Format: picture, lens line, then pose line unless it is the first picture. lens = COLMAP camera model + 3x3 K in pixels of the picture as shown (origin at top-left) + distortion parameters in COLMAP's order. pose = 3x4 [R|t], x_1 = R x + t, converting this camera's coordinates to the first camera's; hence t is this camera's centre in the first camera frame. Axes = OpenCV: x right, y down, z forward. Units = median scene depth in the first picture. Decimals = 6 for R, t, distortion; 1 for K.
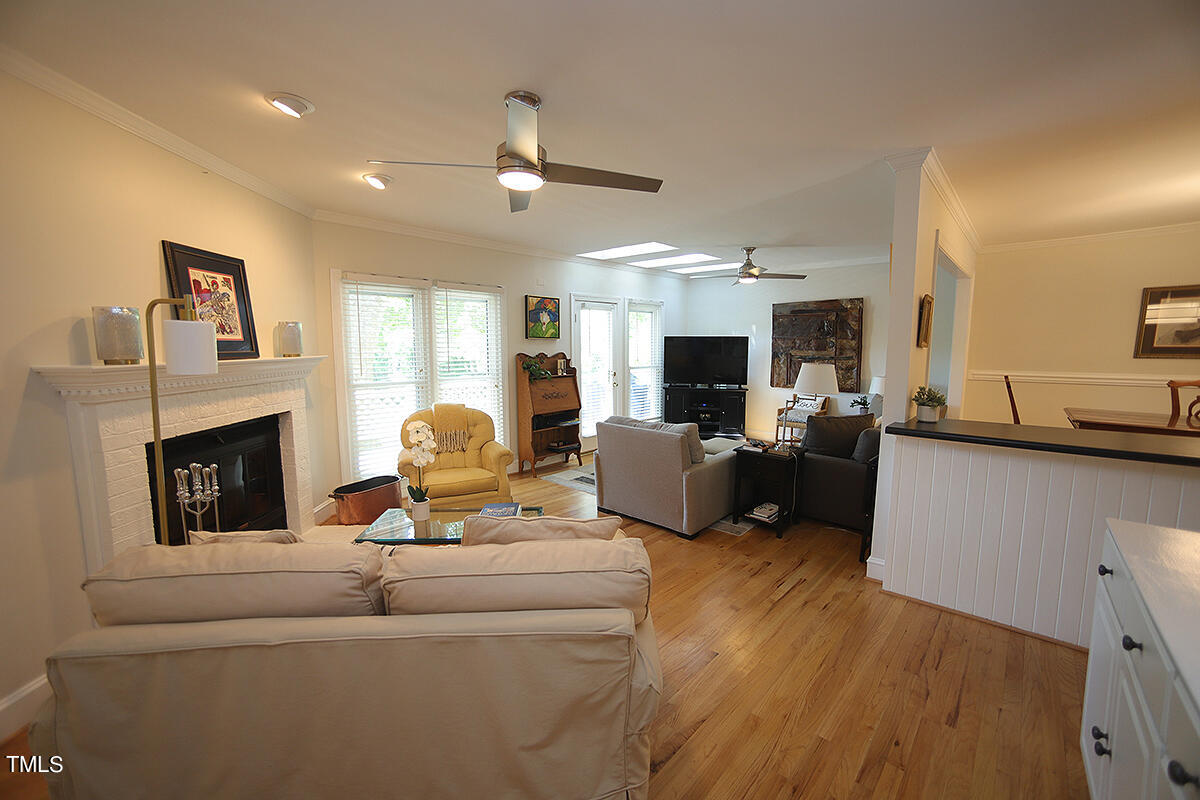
lens RADIAL K [[474.9, 0, 602.8], [0, 474.9, 396.3], [0, 0, 1]] dist [-0.001500, -0.000040]
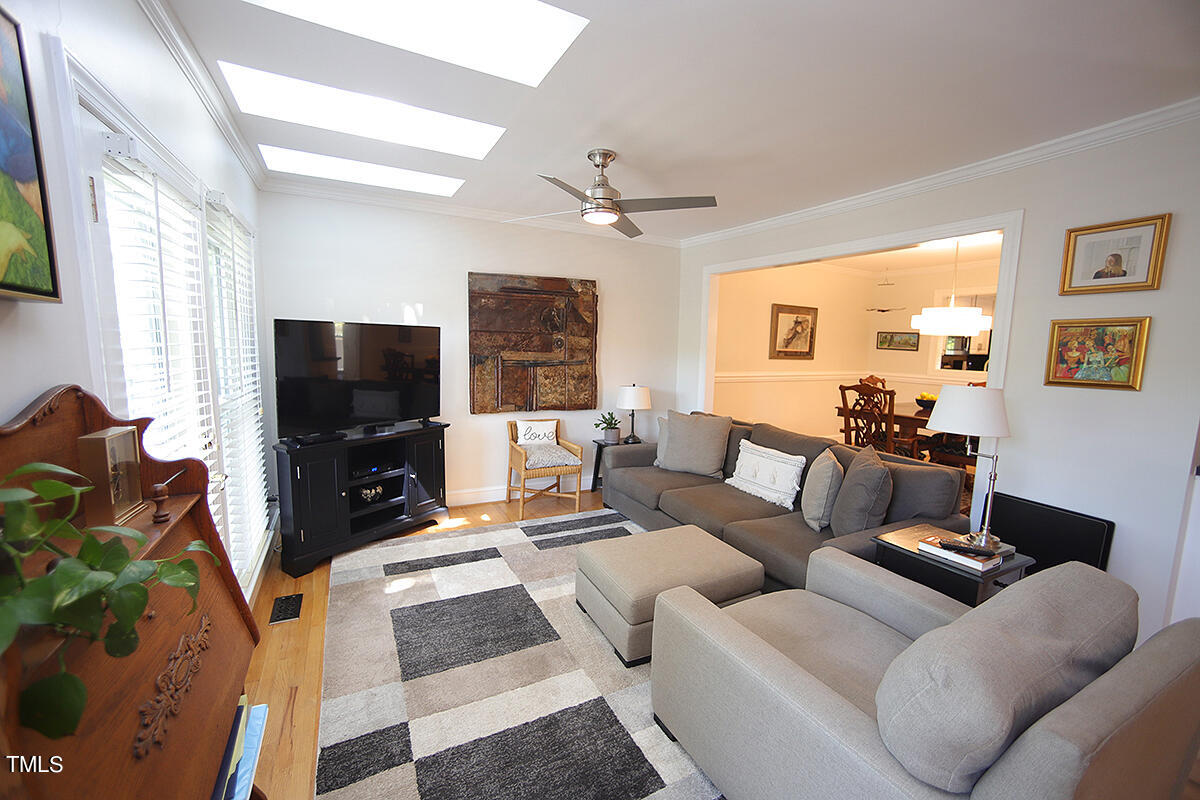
lens RADIAL K [[474.9, 0, 595.6], [0, 474.9, 398.0], [0, 0, 1]] dist [-0.001500, -0.000040]
pose [[0.371691, -0.092153, 0.923771, -0.147922], [0.088523, 0.994045, 0.063545, -0.072099], [-0.924126, 0.058156, 0.377635, 0.723022]]
